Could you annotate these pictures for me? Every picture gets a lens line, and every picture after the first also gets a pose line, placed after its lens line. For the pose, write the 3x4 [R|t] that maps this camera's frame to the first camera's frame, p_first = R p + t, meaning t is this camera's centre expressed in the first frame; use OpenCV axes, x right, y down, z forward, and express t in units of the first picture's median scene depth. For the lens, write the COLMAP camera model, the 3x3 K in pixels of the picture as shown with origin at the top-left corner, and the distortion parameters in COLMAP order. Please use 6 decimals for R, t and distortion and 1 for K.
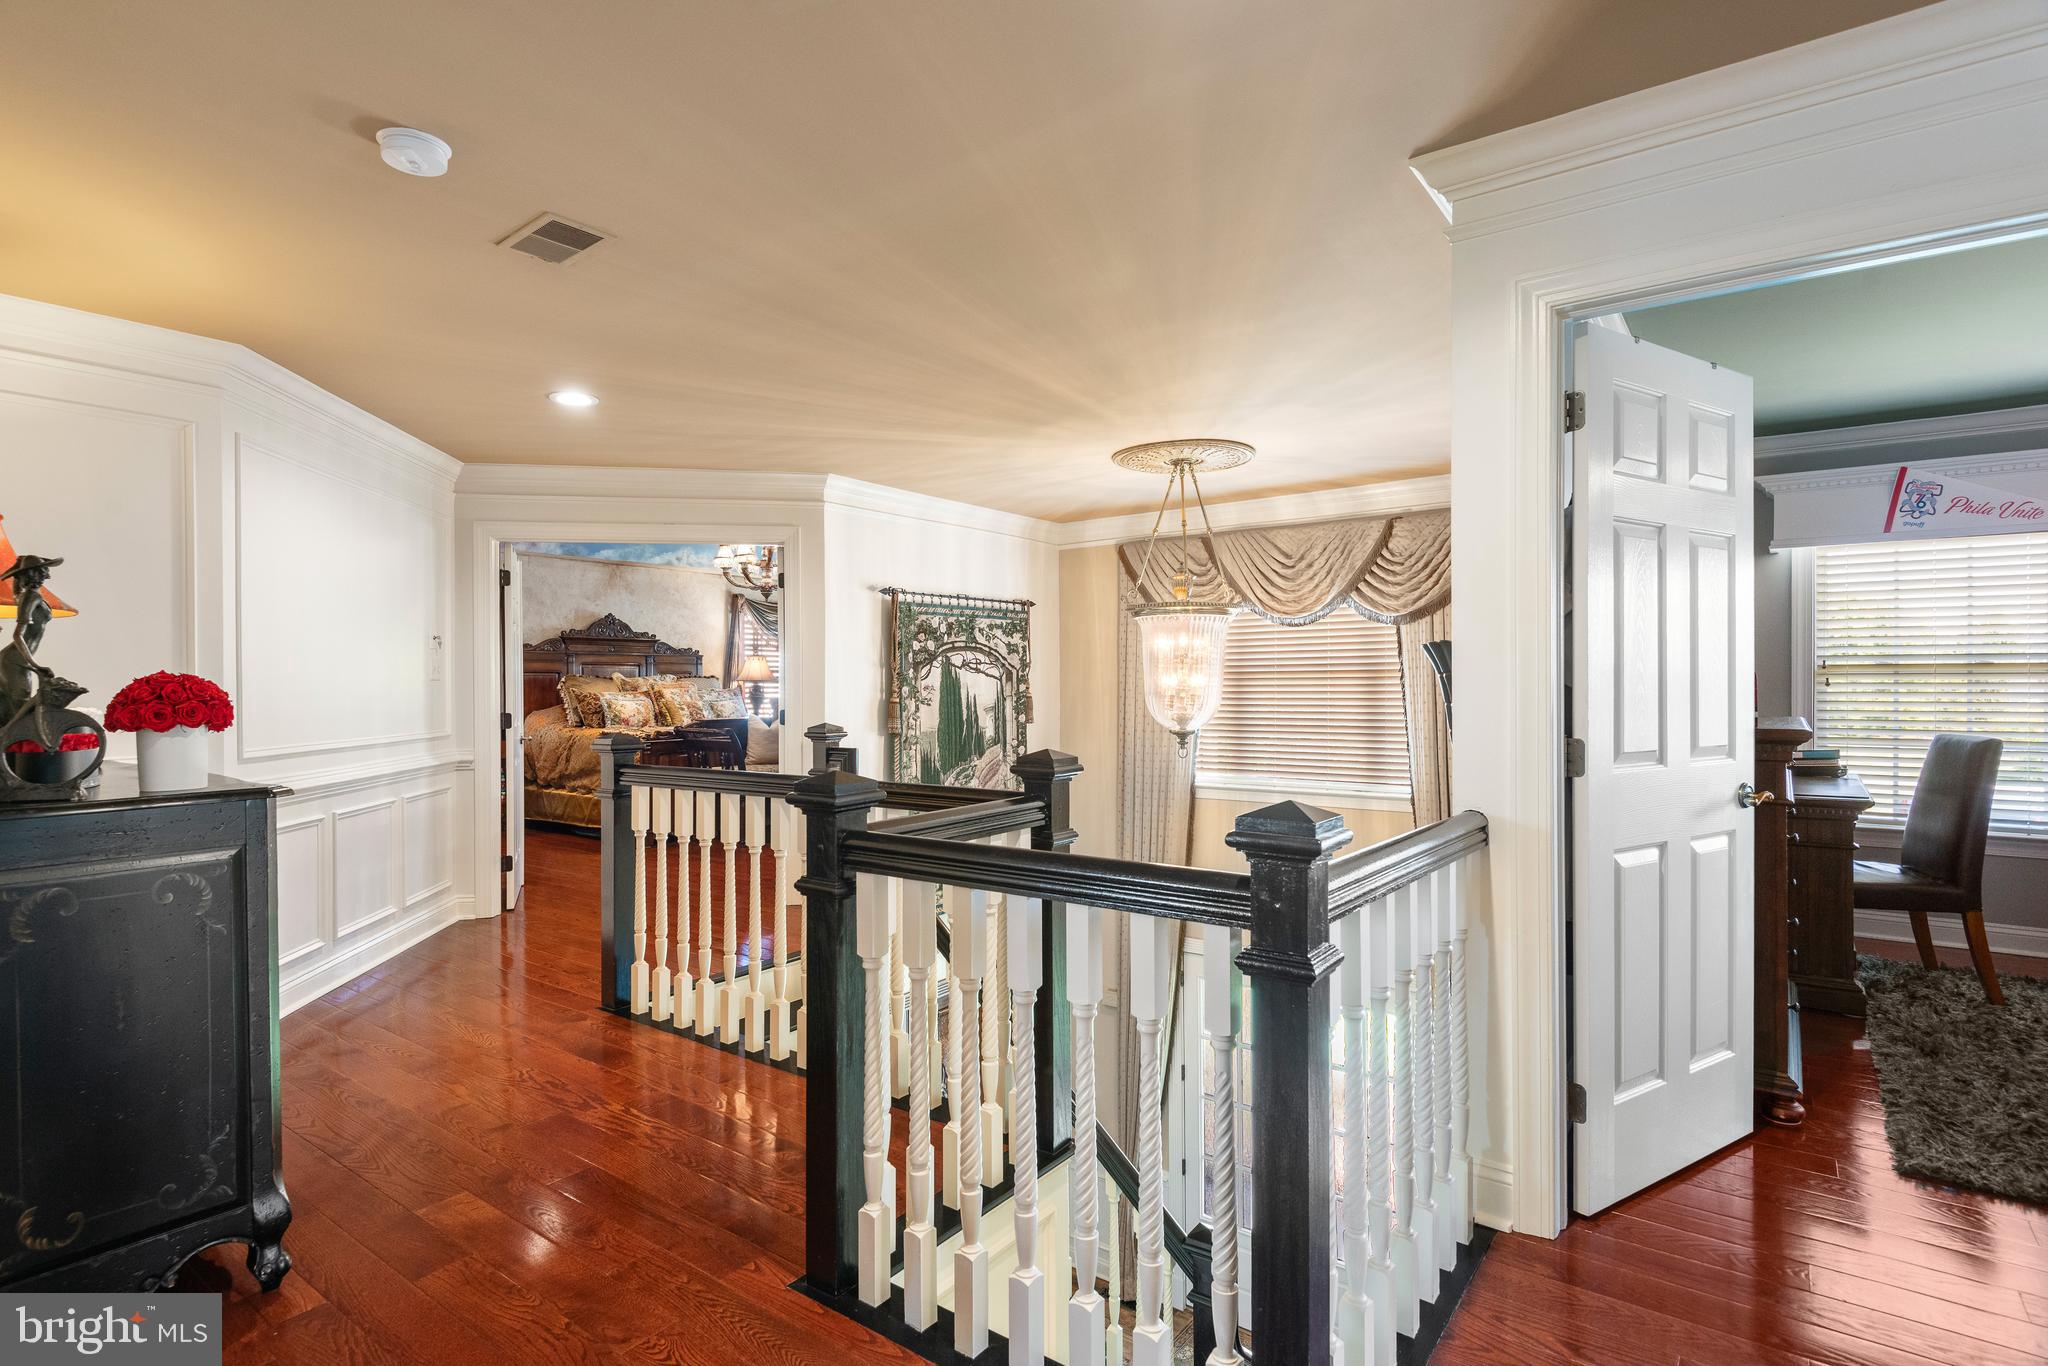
lens RADIAL K [[1051.7, 0, 1038.3], [0, 1051.7, 690.4], [0, 0, 1]] dist [0.005077, 0.000158]
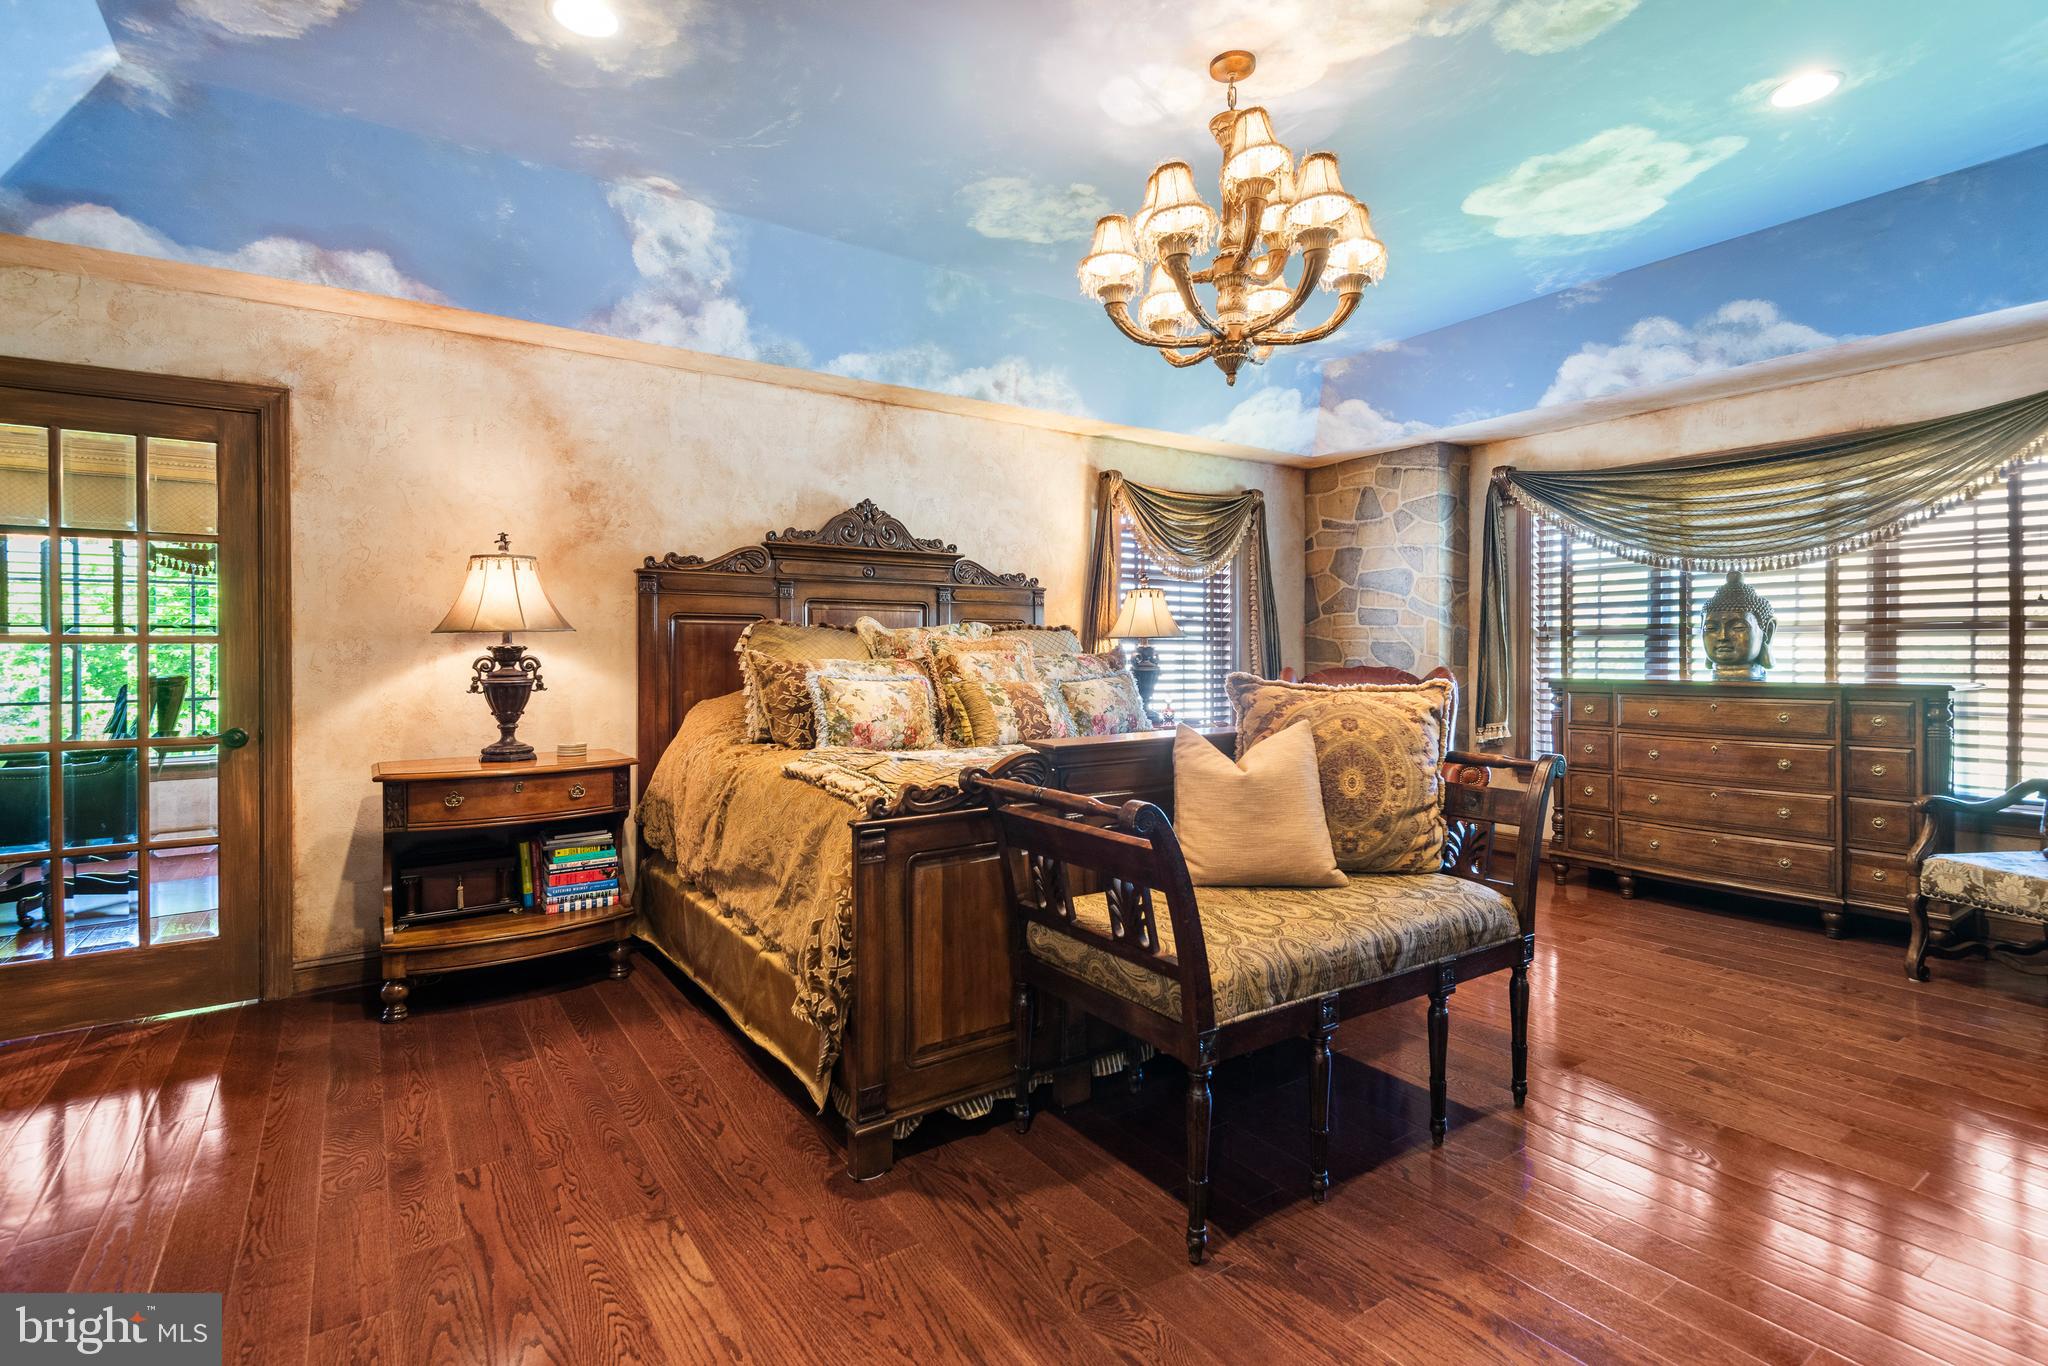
lens RADIAL K [[967.4, 0, 1025.1], [0, 967.4, 667.7], [0, 0, 1]] dist [-0.000065, -0.000001]
pose [[0.948100, 0.011074, -0.317779, -0.196019], [-0.007012, 0.999878, 0.013922, -0.001196], [0.317895, -0.010972, 0.948062, 0.606352]]
